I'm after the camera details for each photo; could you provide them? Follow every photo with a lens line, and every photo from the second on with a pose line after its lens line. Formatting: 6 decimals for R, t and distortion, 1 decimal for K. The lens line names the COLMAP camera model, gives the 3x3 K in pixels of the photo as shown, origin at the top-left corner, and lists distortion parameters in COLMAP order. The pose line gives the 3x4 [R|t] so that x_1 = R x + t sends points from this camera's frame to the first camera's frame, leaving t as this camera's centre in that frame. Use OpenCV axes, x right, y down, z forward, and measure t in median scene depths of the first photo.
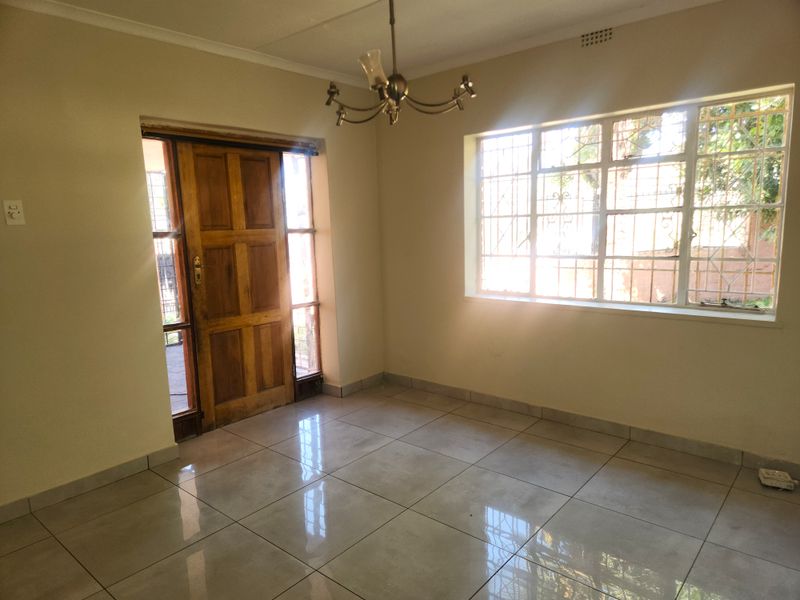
lens RADIAL K [[531.7, 0, 400.0], [0, 531.7, 300.0], [0, 0, 1]] dist [0.082497, -0.073844]
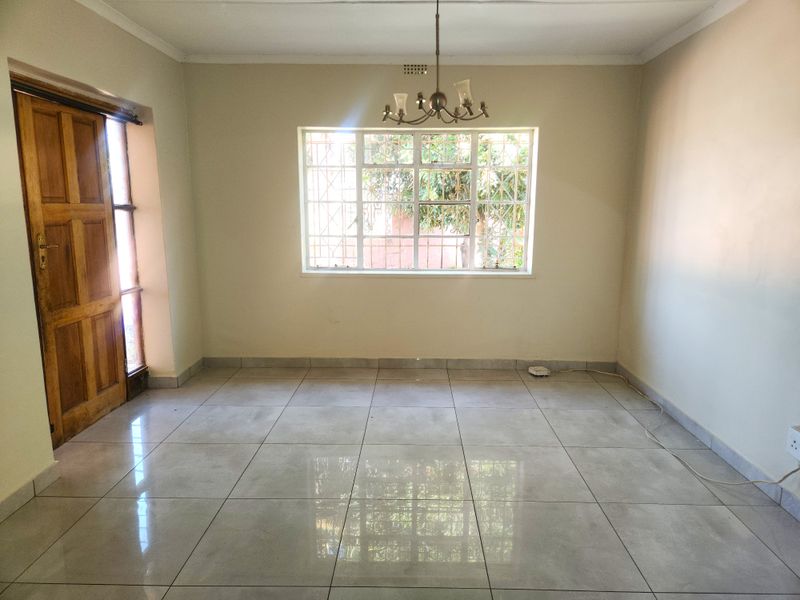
lens RADIAL K [[542.6, 0, 404.2], [0, 542.6, 290.4], [0, 0, 1]] dist [0.088048, -0.107457]
pose [[0.762908, -0.063087, 0.643421, -0.470882], [0.064373, 0.997694, 0.021496, 0.020046], [-0.643294, 0.025019, 0.765210, 0.005478]]
